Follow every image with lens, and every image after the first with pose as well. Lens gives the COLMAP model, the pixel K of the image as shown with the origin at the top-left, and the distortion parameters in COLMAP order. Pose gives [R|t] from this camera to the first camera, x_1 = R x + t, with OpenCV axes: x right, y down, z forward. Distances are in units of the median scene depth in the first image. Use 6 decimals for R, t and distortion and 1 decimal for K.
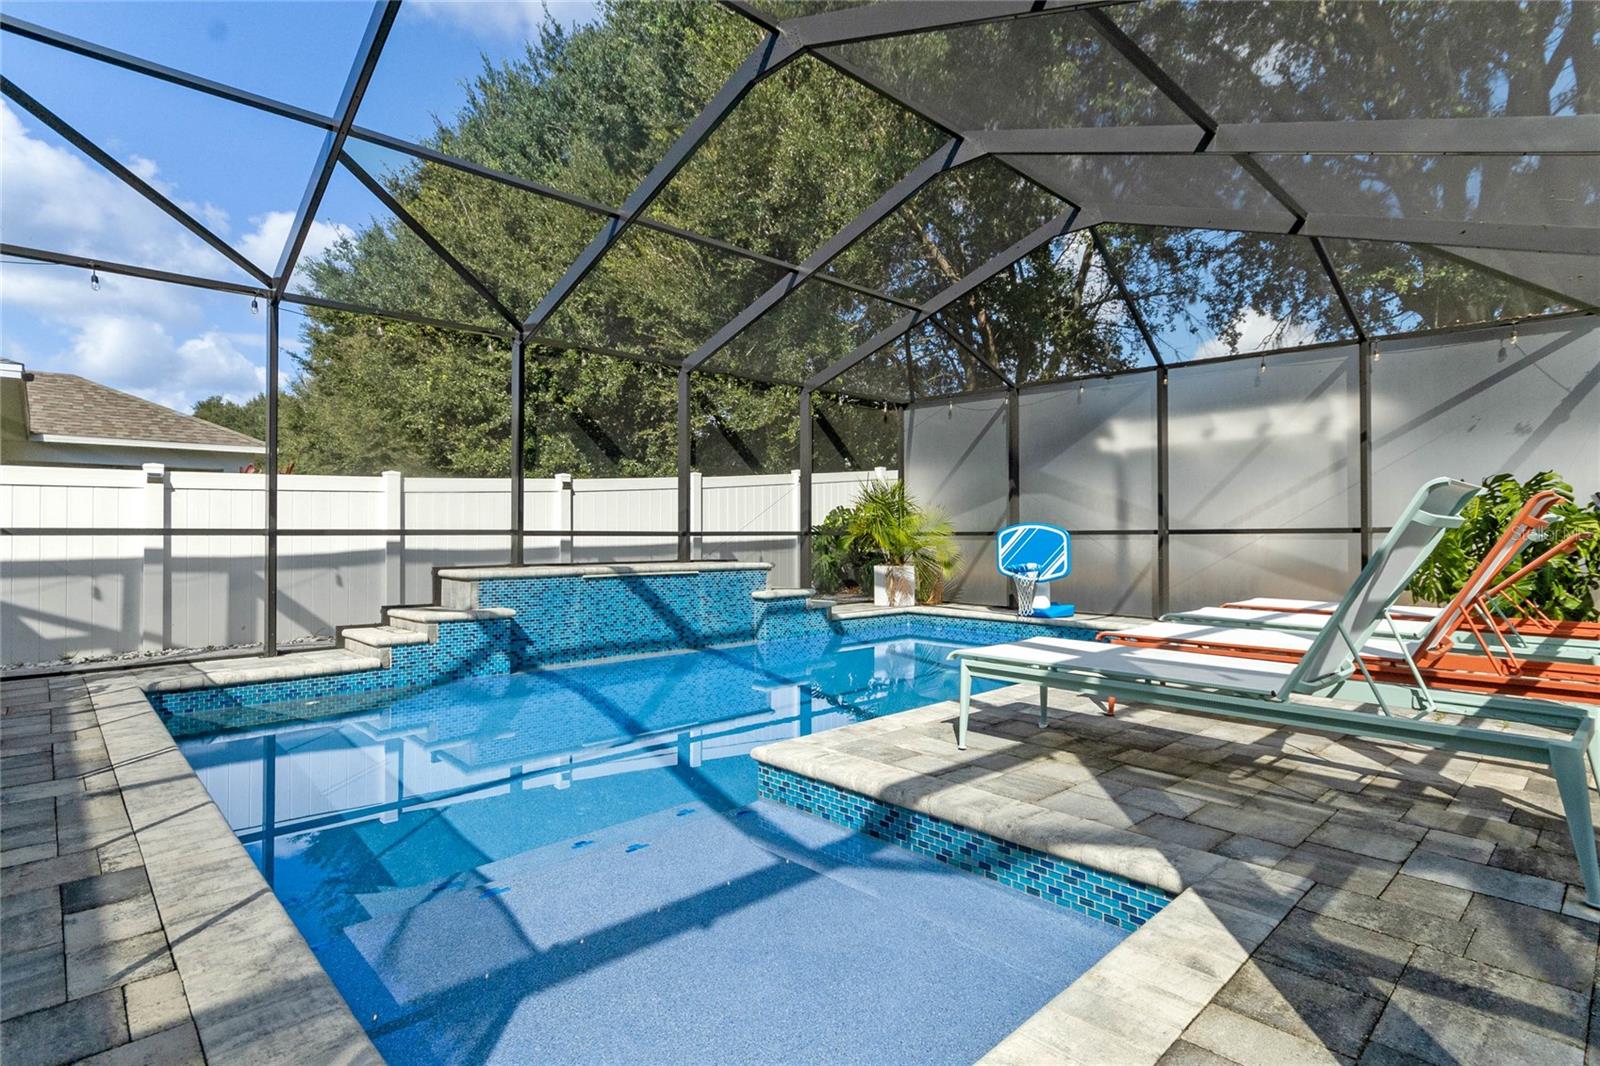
lens RADIAL K [[810.9, 0, 794.7], [0, 810.9, 528.8], [0, 0, 1]] dist [0.000546, 0.001880]
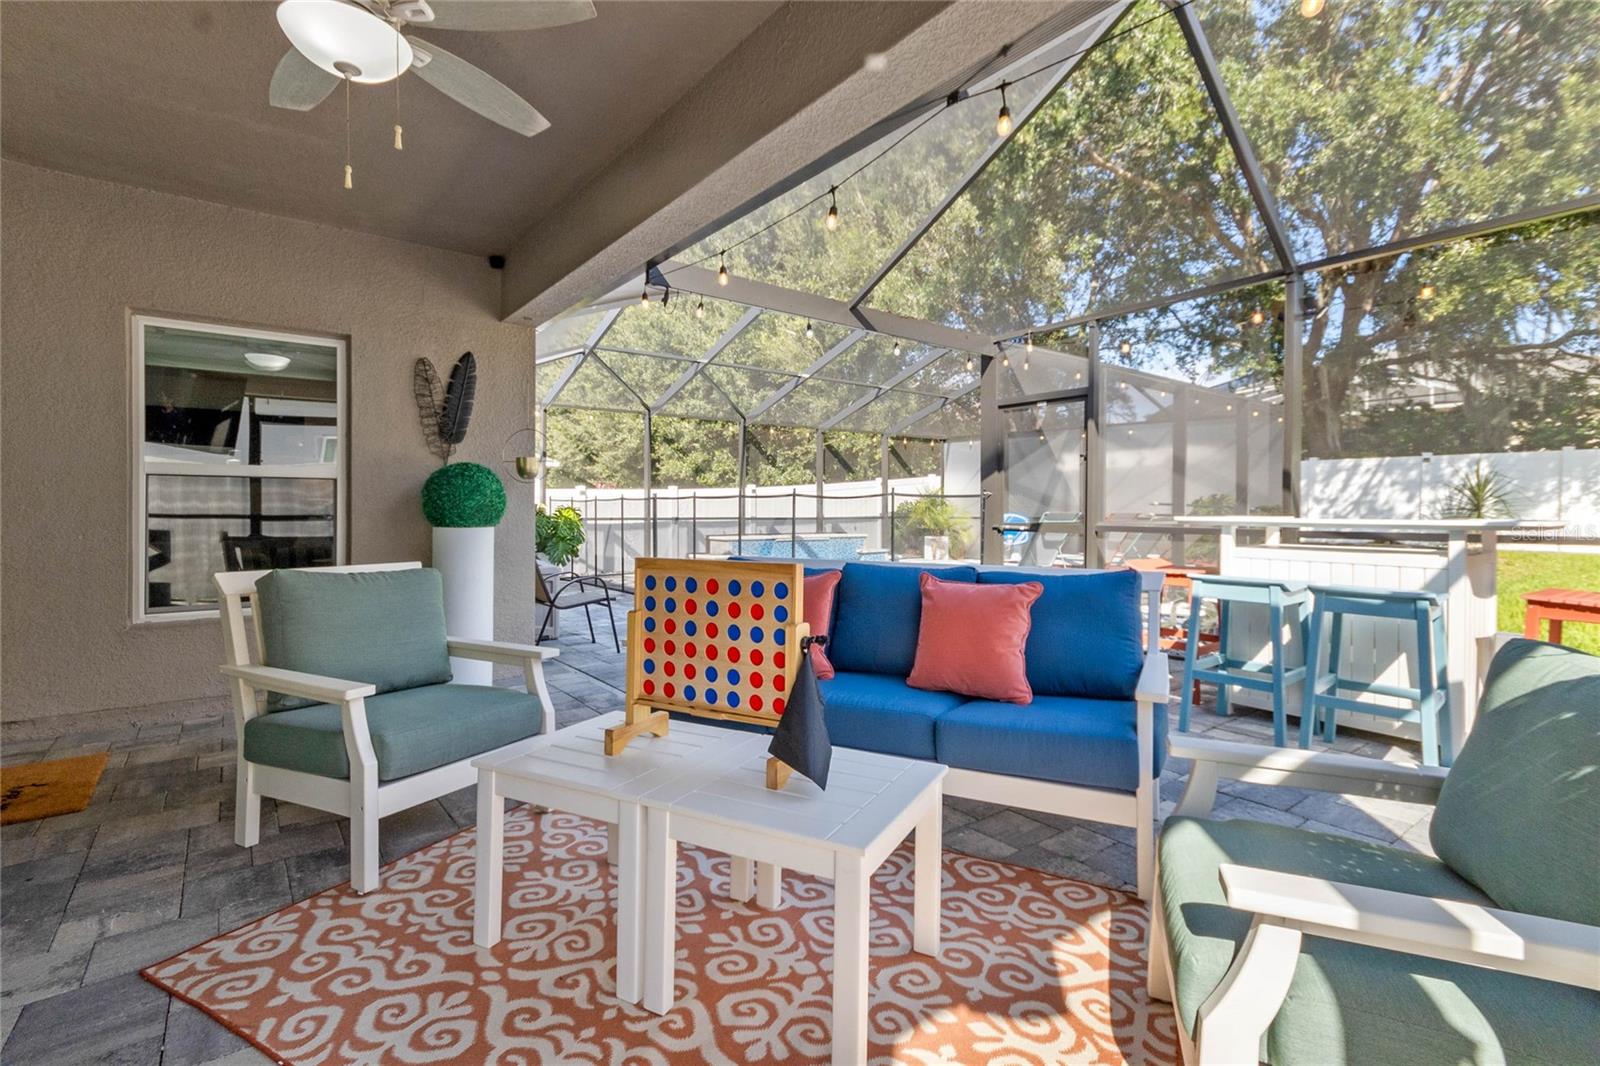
lens RADIAL K [[726.5, 0, 802.5], [0, 726.5, 527.1], [0, 0, 1]] dist [0.002066, 0.007101]
pose [[0.994413, 0.002081, -0.105538, 0.003371], [0.001489, 0.999430, 0.033736, -0.027753], [0.105548, -0.033705, 0.993843, -0.620267]]
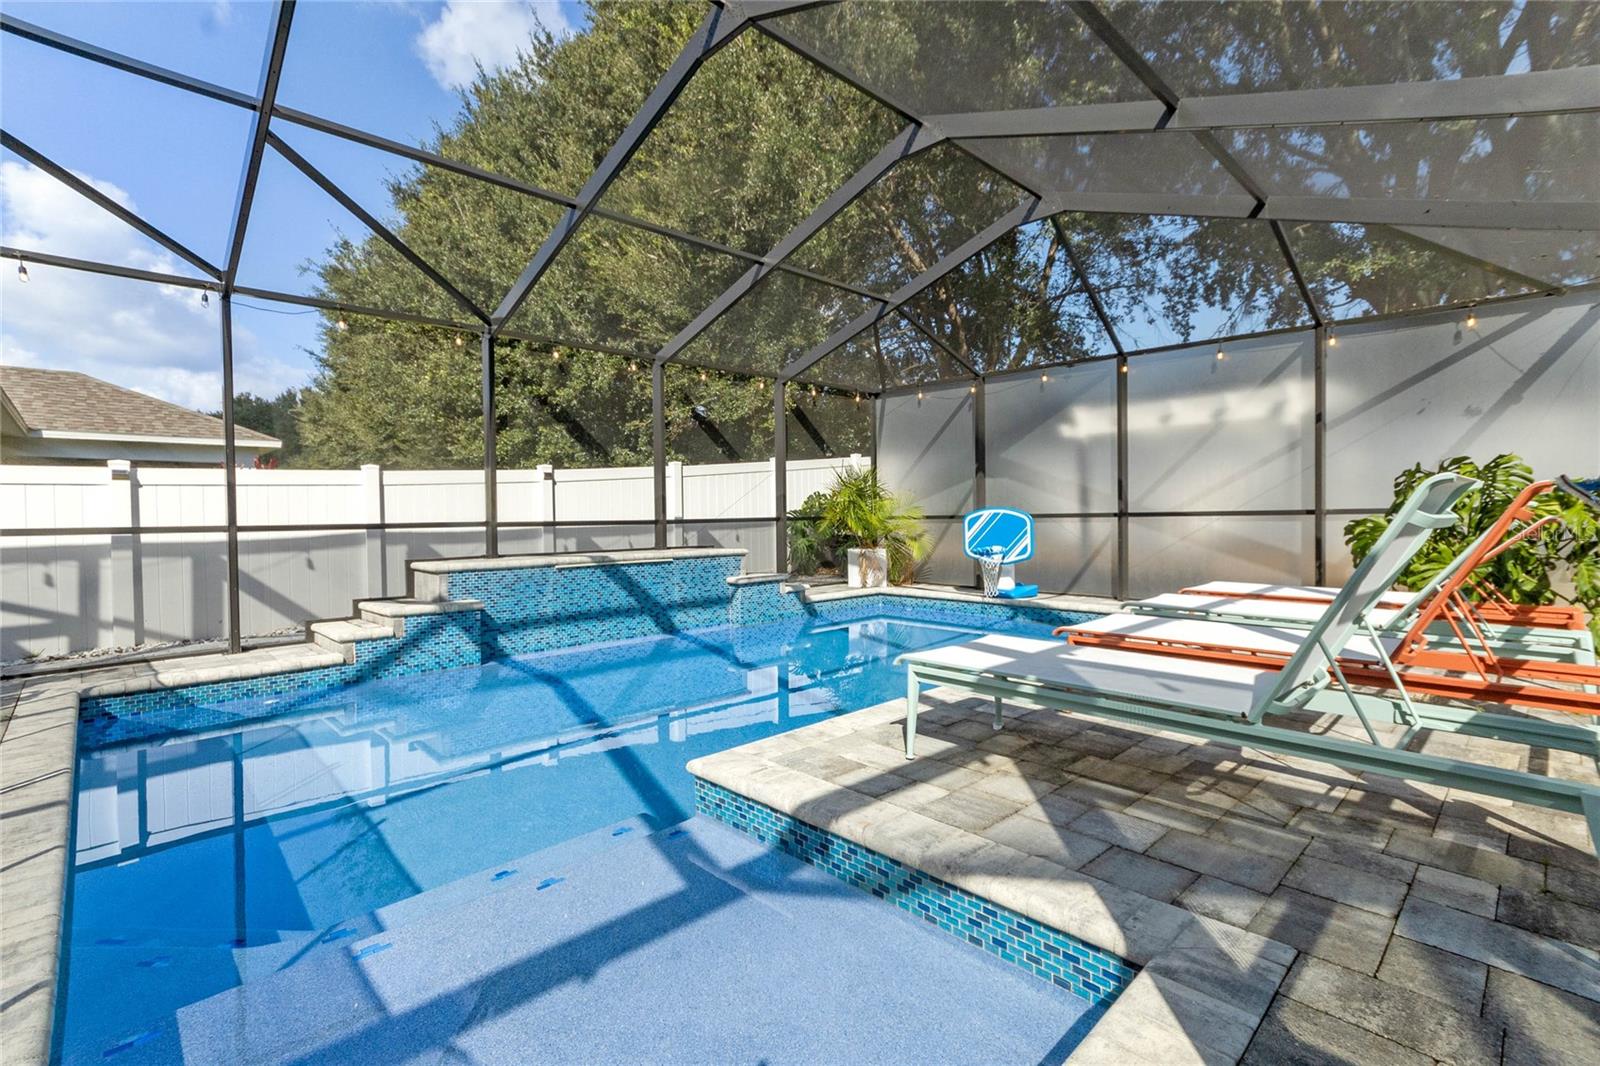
lens RADIAL K [[726.5, 0, 802.5], [0, 726.5, 527.1], [0, 0, 1]] dist [0.002066, 0.007101]
pose [[0.999873, -0.012286, 0.010162, 0.033643], [0.011997, 0.999534, 0.028083, -0.010734], [-0.010502, -0.027957, 0.999554, 0.071312]]
